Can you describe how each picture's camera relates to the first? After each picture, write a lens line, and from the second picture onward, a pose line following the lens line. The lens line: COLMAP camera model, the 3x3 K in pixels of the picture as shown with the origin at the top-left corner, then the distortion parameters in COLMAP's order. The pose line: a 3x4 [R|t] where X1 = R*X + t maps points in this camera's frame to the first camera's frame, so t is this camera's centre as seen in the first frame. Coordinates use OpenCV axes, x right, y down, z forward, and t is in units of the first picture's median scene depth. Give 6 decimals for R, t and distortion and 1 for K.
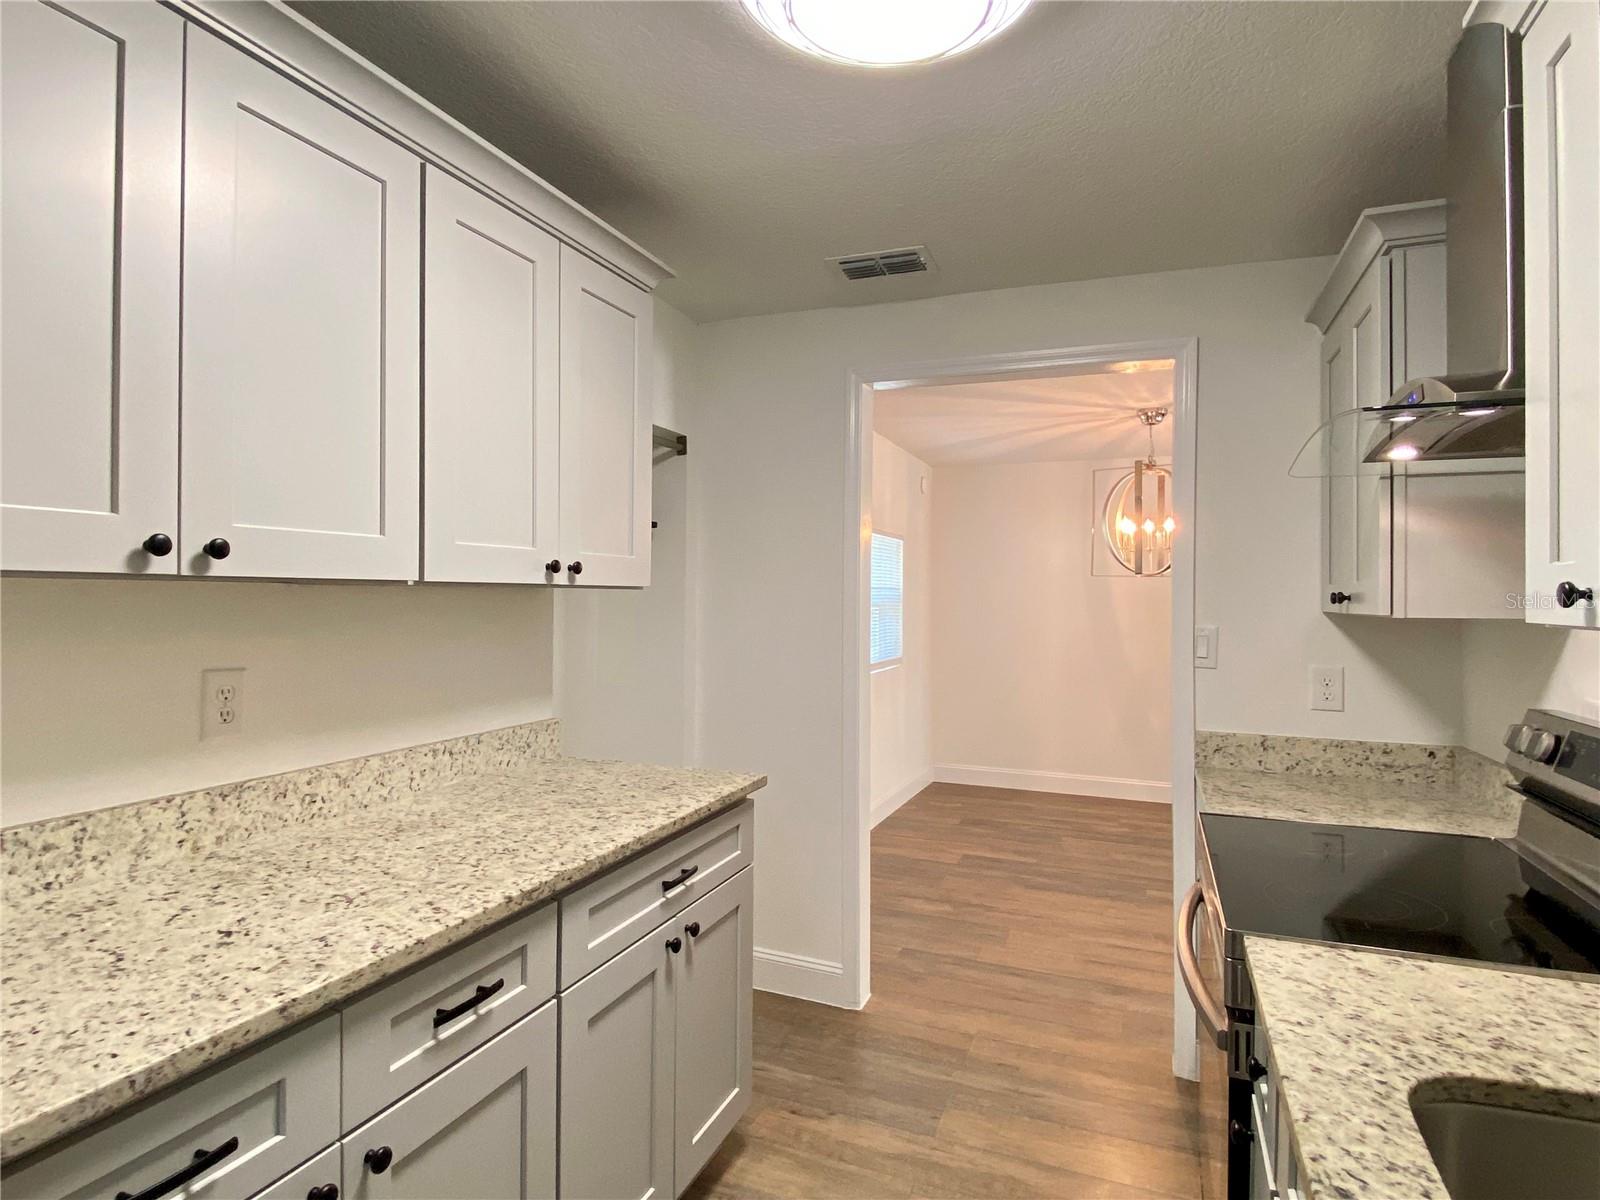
lens RADIAL K [[879.7, 0, 800.0], [0, 879.7, 600.0], [0, 0, 1]] dist [0.003410, -0.015552]
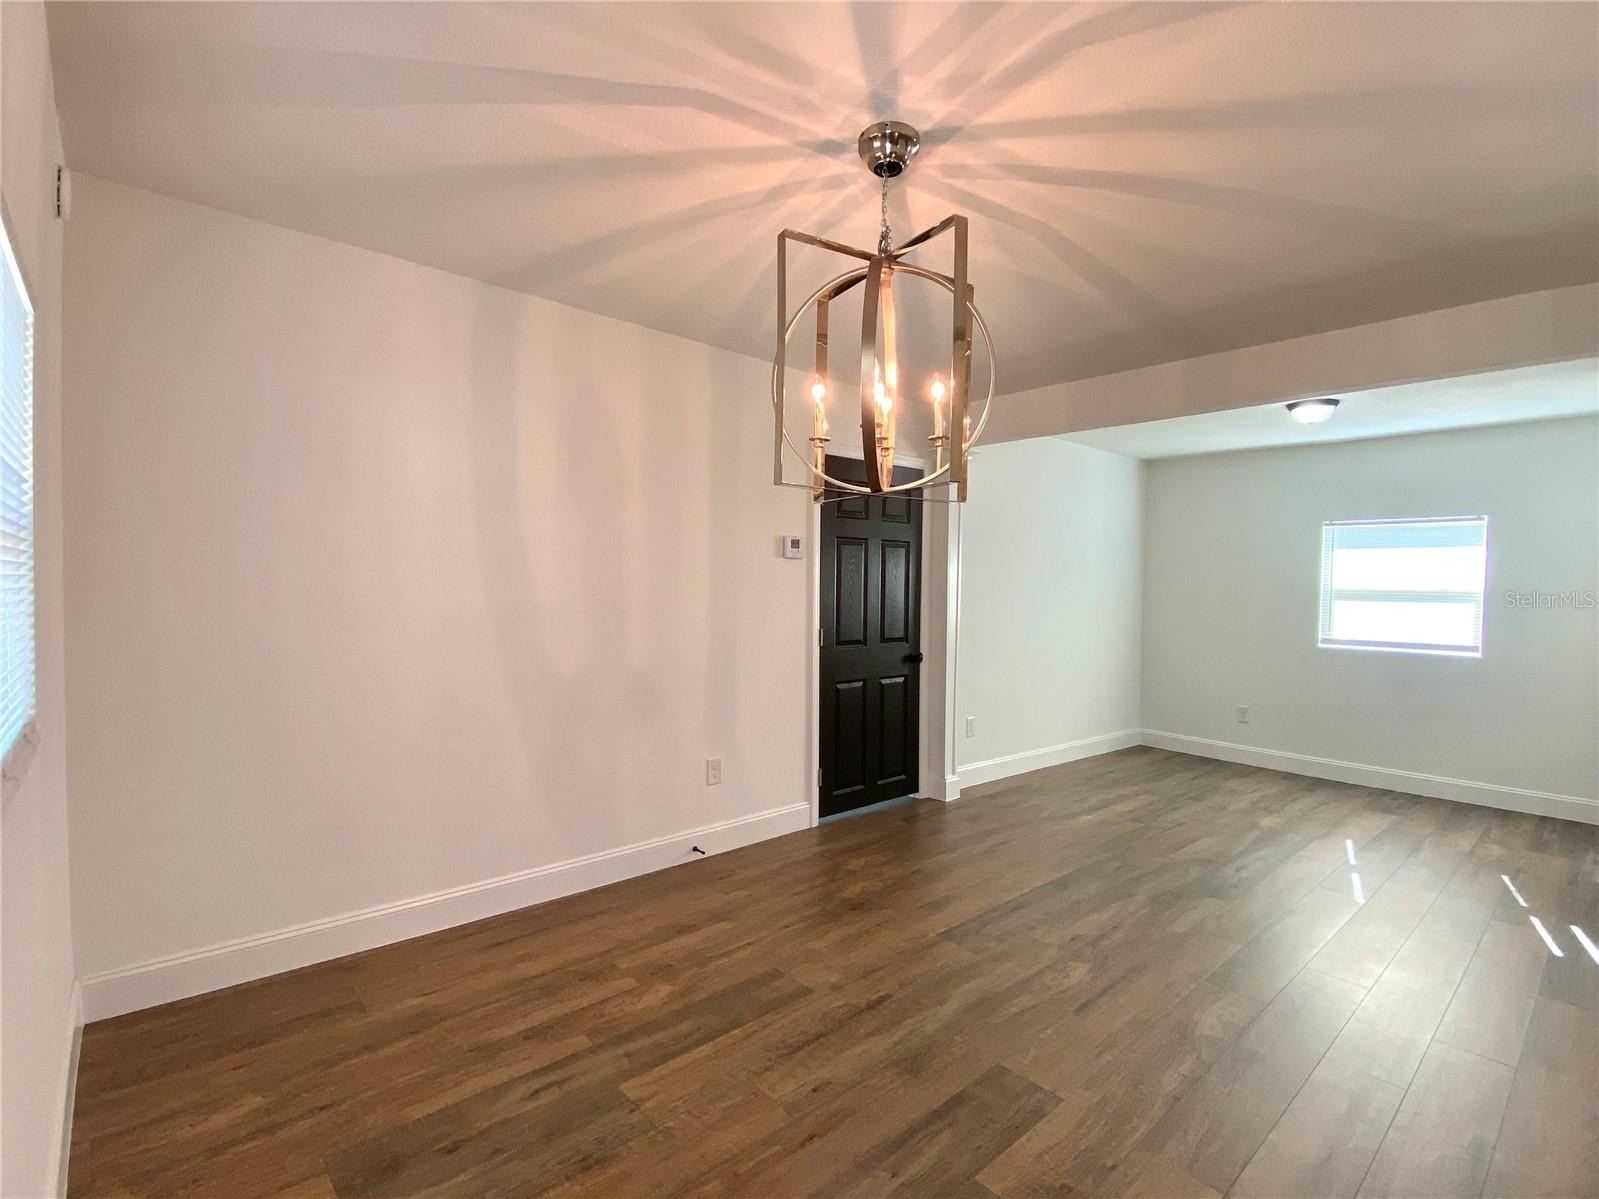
lens RADIAL K [[759.3, 0, 805.4], [0, 759.3, 605.9], [0, 0, 1]] dist [0.079481, -0.077501]
pose [[0.446473, -0.019663, 0.894581, -0.000900], [-0.015553, 0.999437, 0.029730, 0.042738], [-0.894662, -0.027187, 0.445916, 2.149030]]
